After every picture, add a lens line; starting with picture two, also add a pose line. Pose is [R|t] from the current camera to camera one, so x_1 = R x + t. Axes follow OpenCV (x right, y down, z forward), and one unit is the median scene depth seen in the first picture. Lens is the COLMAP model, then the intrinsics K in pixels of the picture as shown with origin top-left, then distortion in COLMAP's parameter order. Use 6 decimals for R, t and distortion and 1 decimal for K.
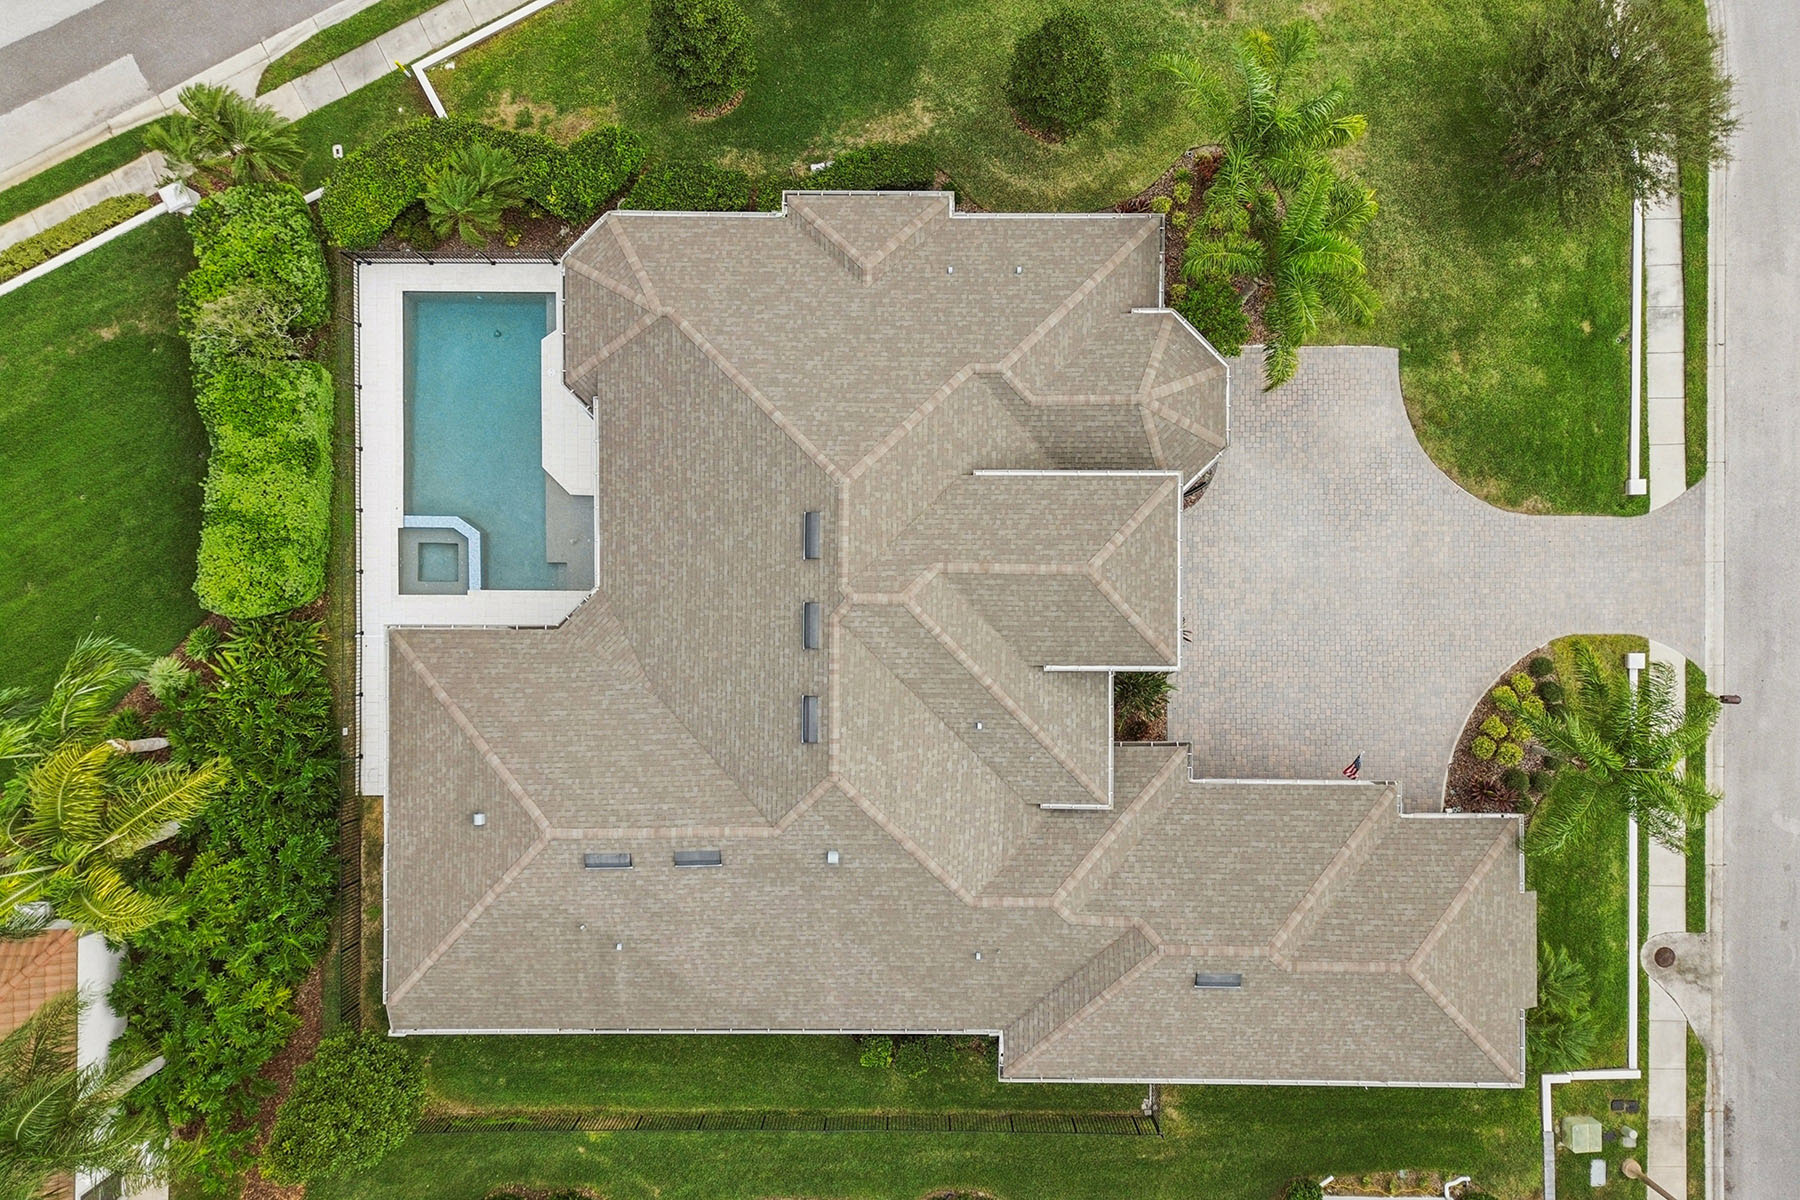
lens RADIAL K [[1291.3, 0, 894.5], [0, 1291.3, 586.6], [0, 0, 1]] dist [0.084415, -0.093494]
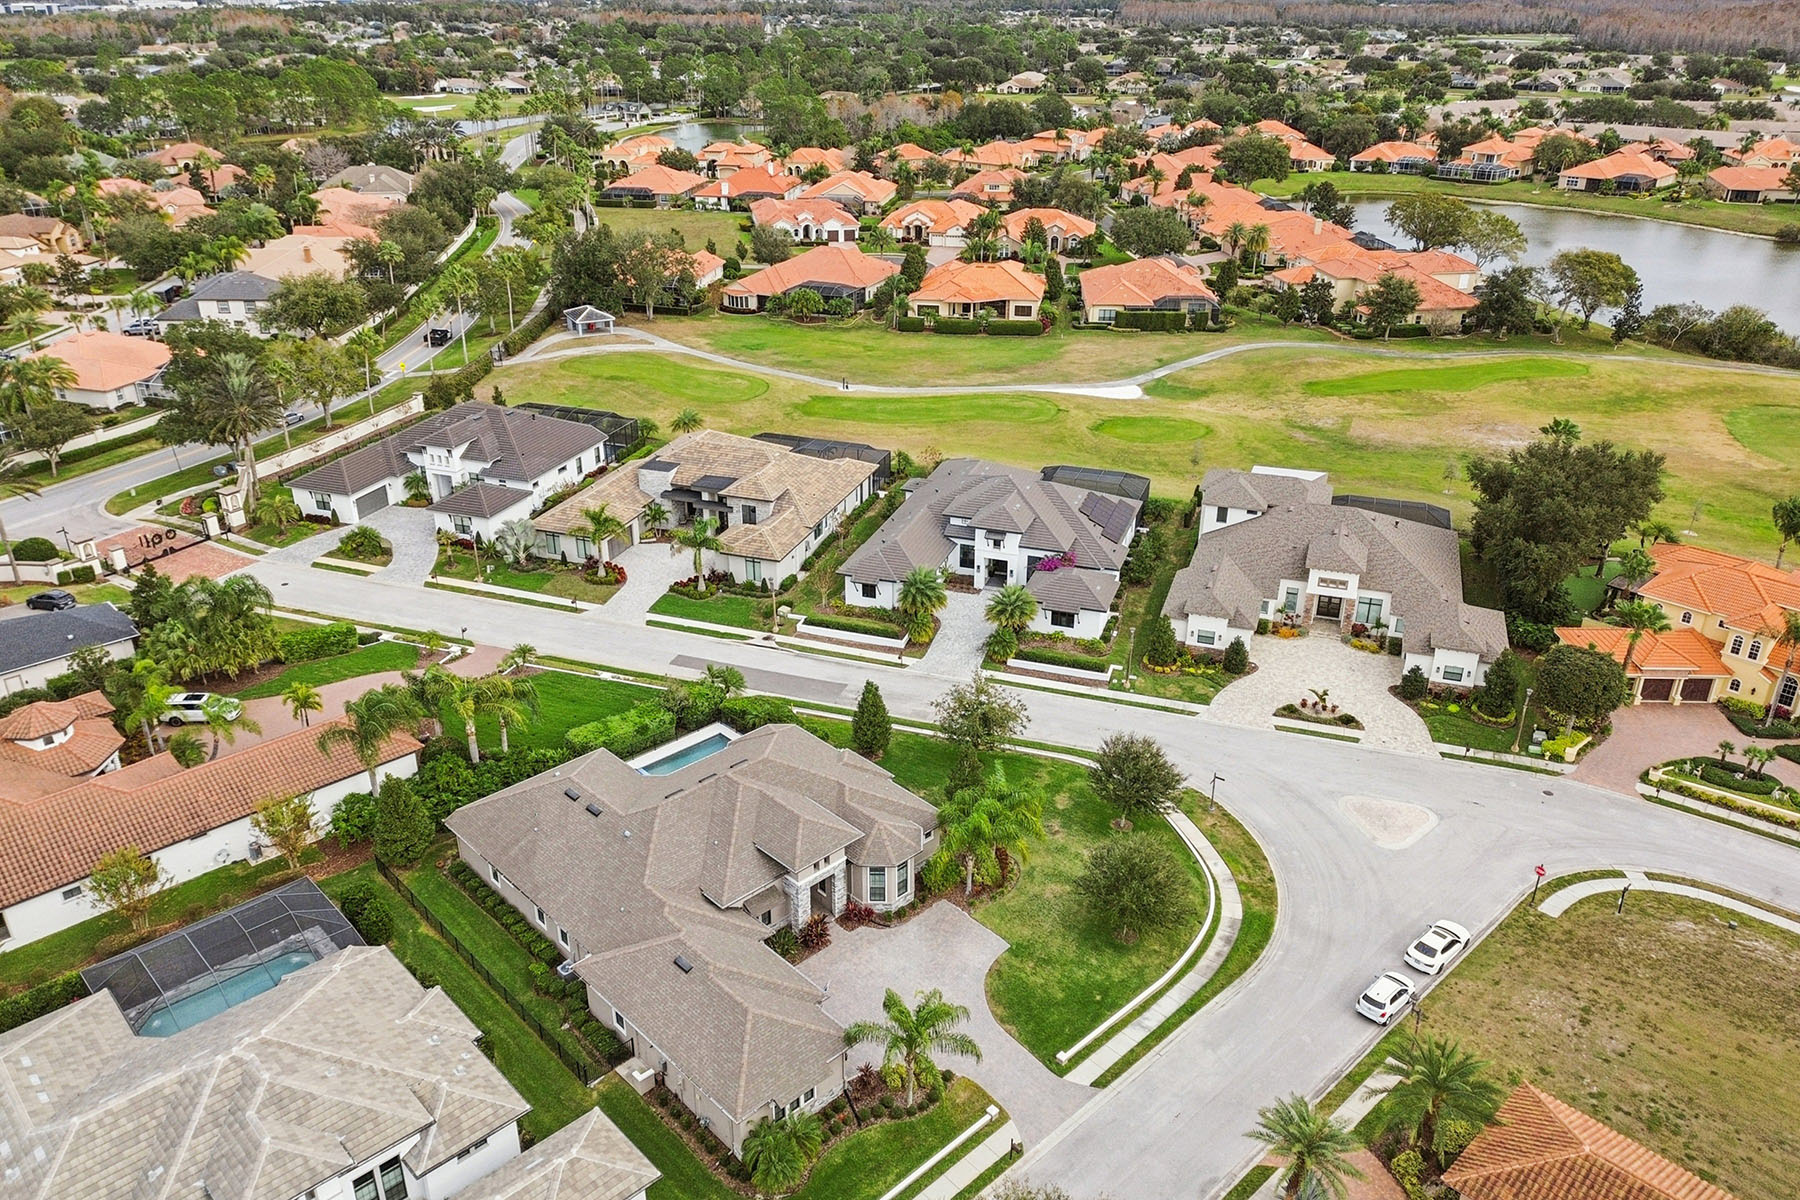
lens RADIAL K [[1314.4, 0, 905.5], [0, 1314.4, 607.8], [0, 0, 1]] dist [0.118547, -0.147145]
pose [[0.692955, 0.316946, -0.647579, 1.366257], [-0.720821, 0.285664, -0.631517, 1.000481], [-0.015167, 0.904401, 0.426413, -0.260935]]
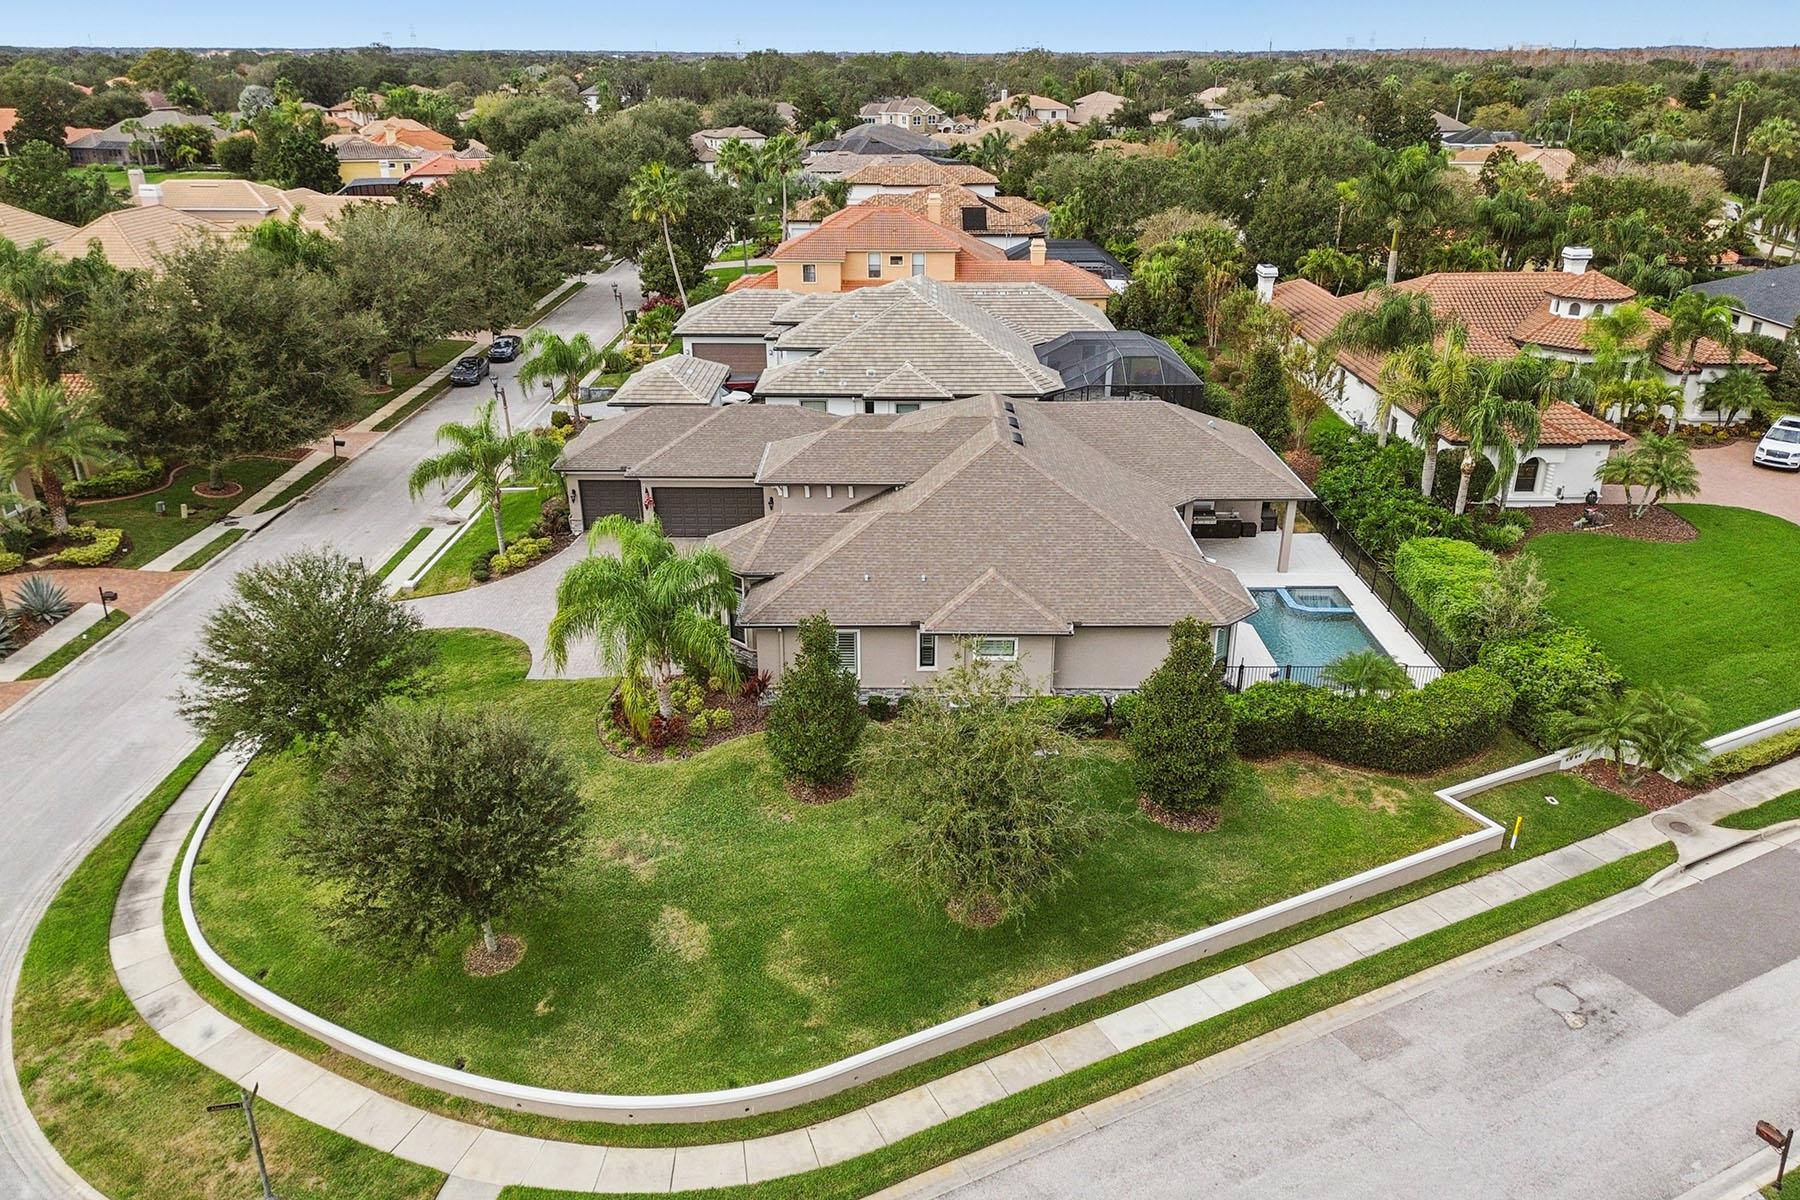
lens RADIAL K [[1301.1, 0, 901.9], [0, 1301.1, 597.0], [0, 0, 1]] dist [0.076802, -0.078313]
pose [[-0.999952, 0.006406, 0.007475, 0.046833], [0.004356, -0.393014, 0.919522, -1.198584], [0.008829, 0.919510, 0.392967, 0.486381]]
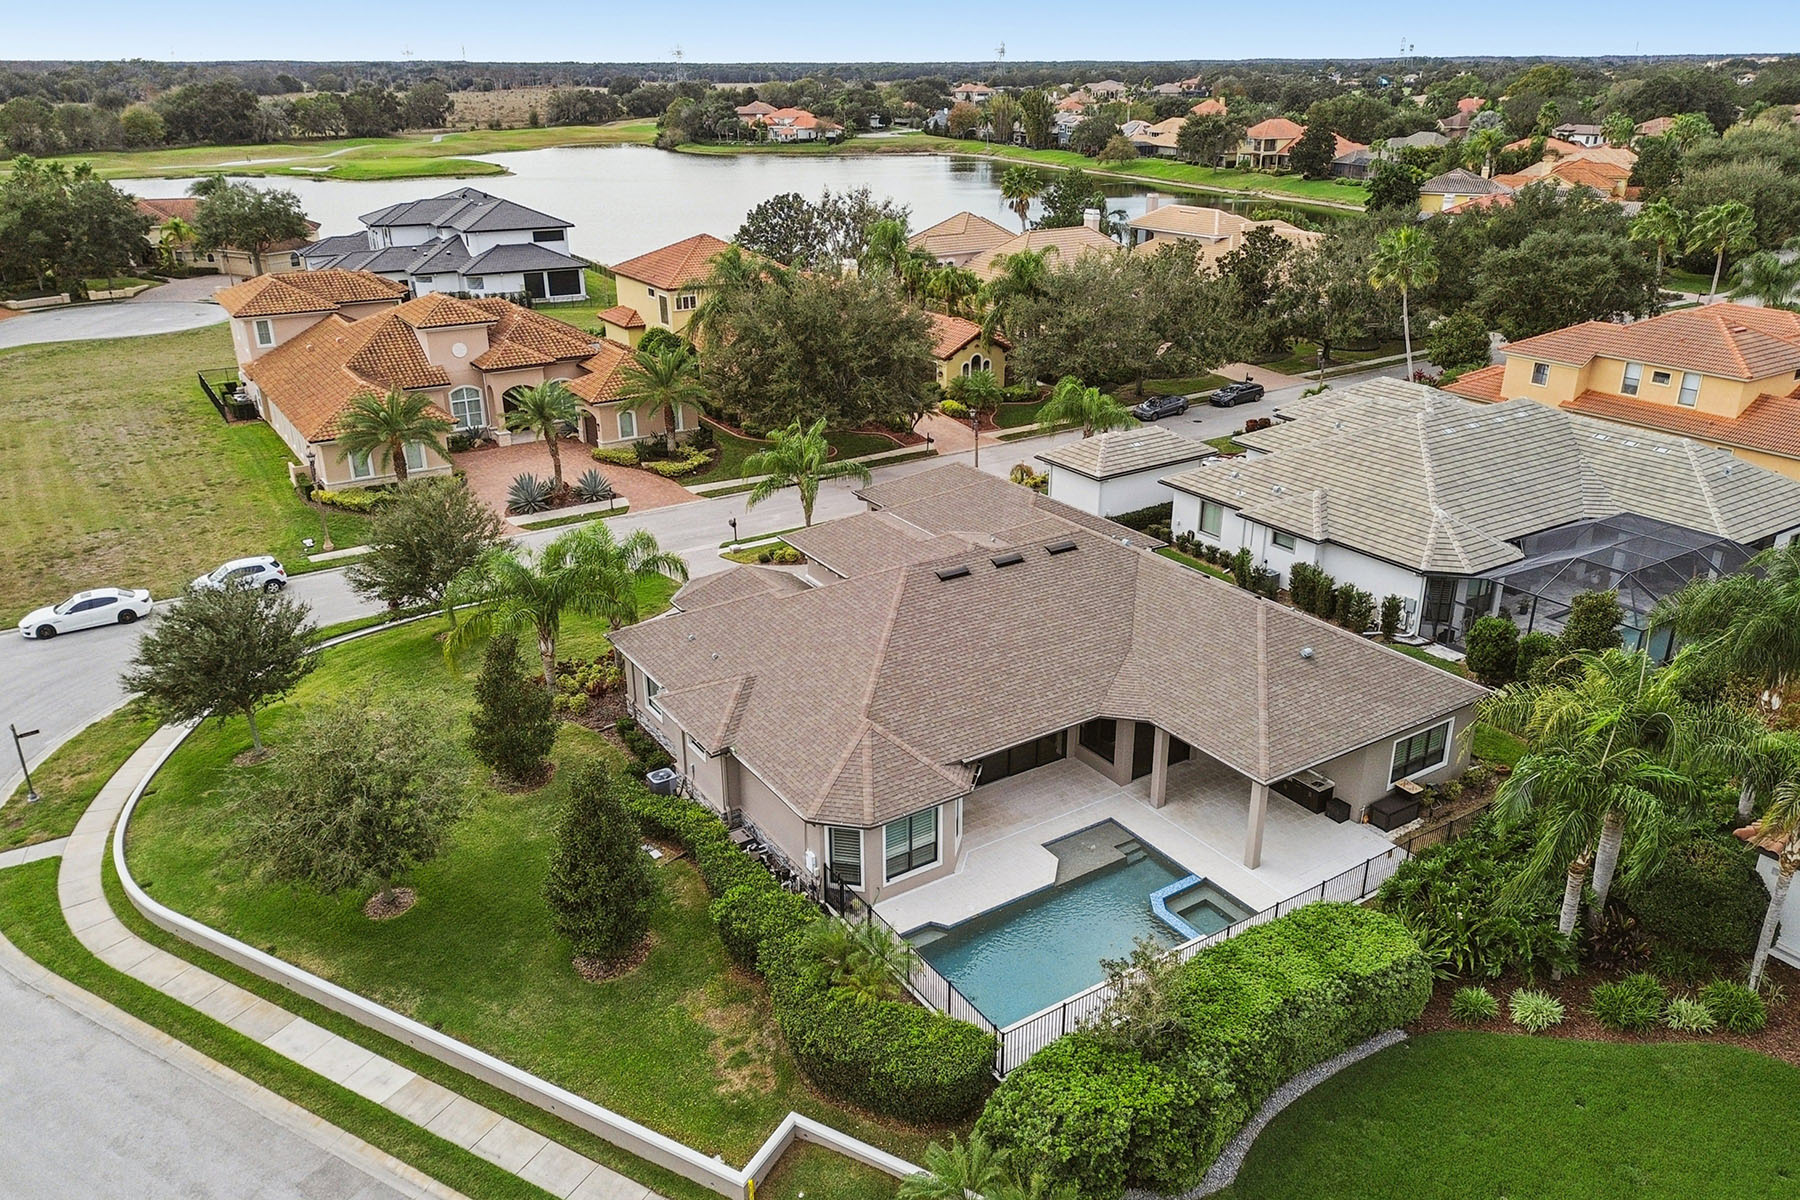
lens RADIAL K [[1301.1, 0, 901.9], [0, 1301.1, 597.0], [0, 0, 1]] dist [0.076802, -0.078313]
pose [[-0.546005, -0.303293, 0.780956, -0.897913], [0.837549, -0.219596, 0.500289, -0.623528], [0.019760, 0.927249, 0.373923, 0.432388]]
